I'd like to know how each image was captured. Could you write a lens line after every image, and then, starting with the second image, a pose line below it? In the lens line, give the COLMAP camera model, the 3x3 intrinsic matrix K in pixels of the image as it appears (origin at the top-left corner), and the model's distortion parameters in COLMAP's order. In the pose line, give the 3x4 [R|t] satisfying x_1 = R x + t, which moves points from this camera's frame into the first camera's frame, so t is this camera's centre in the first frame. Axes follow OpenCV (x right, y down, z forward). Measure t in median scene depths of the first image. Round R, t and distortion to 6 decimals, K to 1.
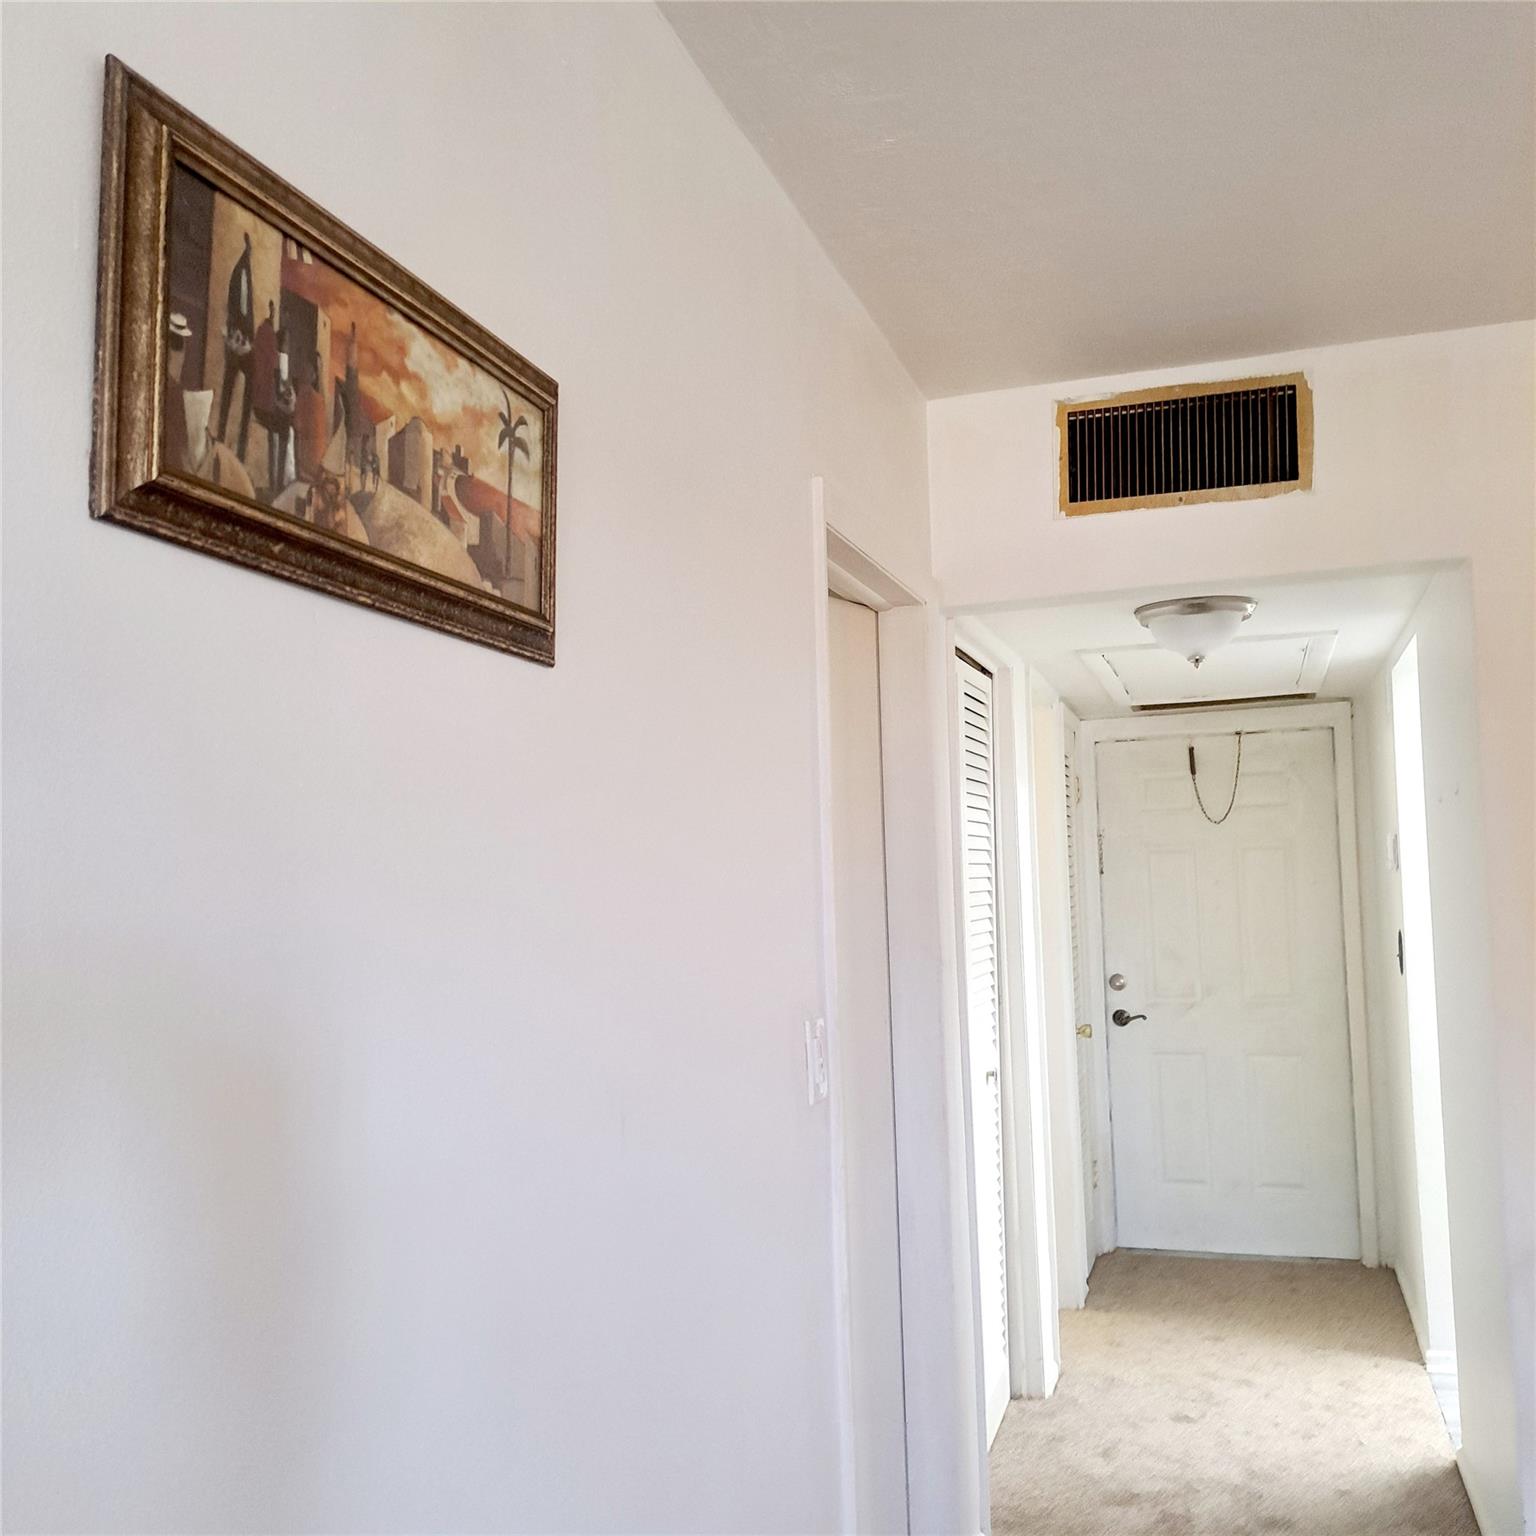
lens RADIAL K [[1452.3, 0, 768.0], [0, 1452.3, 768.0], [0, 0, 1]] dist [-0.004621, -0.001901]
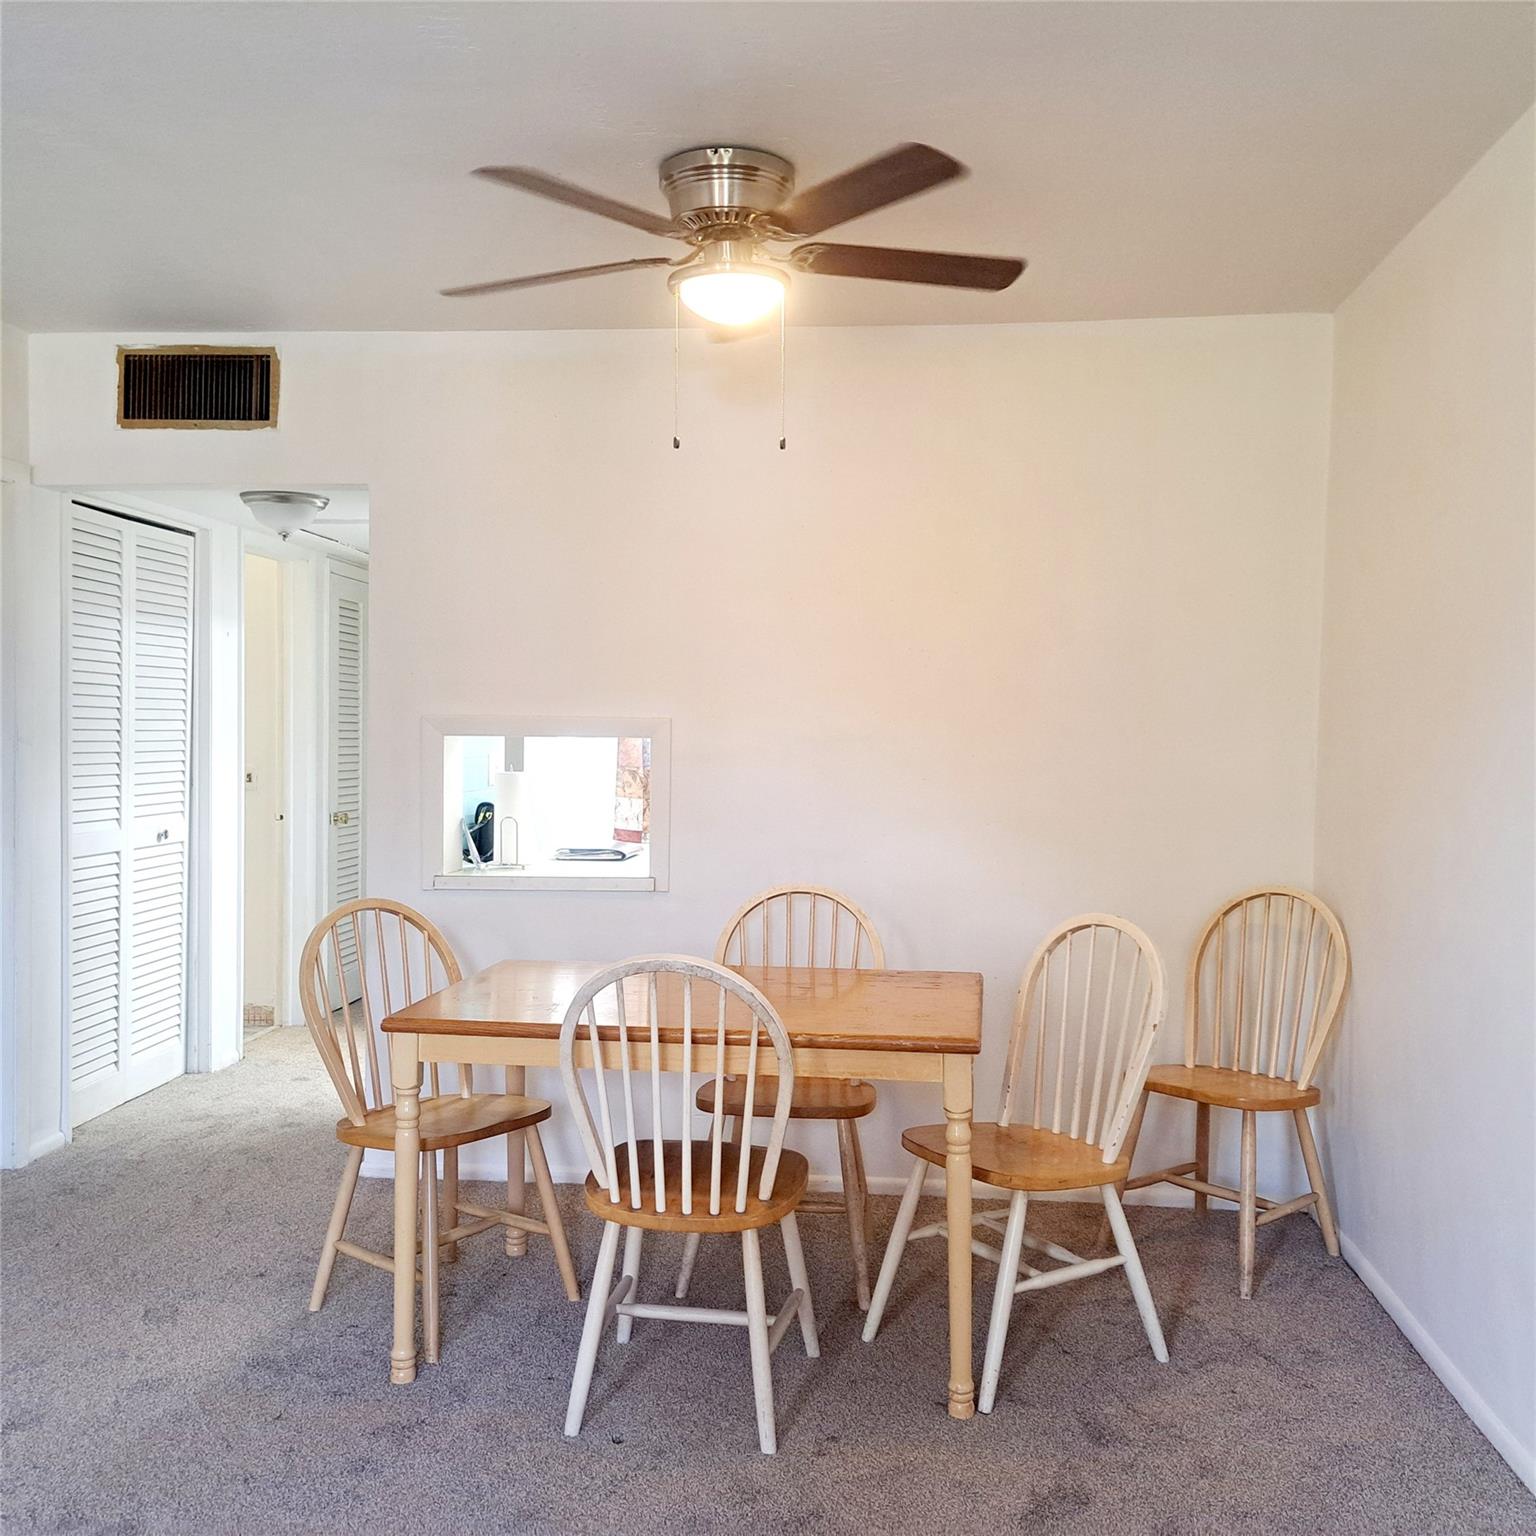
lens RADIAL K [[1430.8, 0, 783.0], [0, 1430.8, 760.9], [0, 0, 1]] dist [0.003824, -0.013251]
pose [[0.965408, 0.033968, 0.258521, 0.480266], [-0.060903, 0.993429, 0.096905, -0.026616], [-0.253531, -0.109298, 0.961133, -0.540879]]
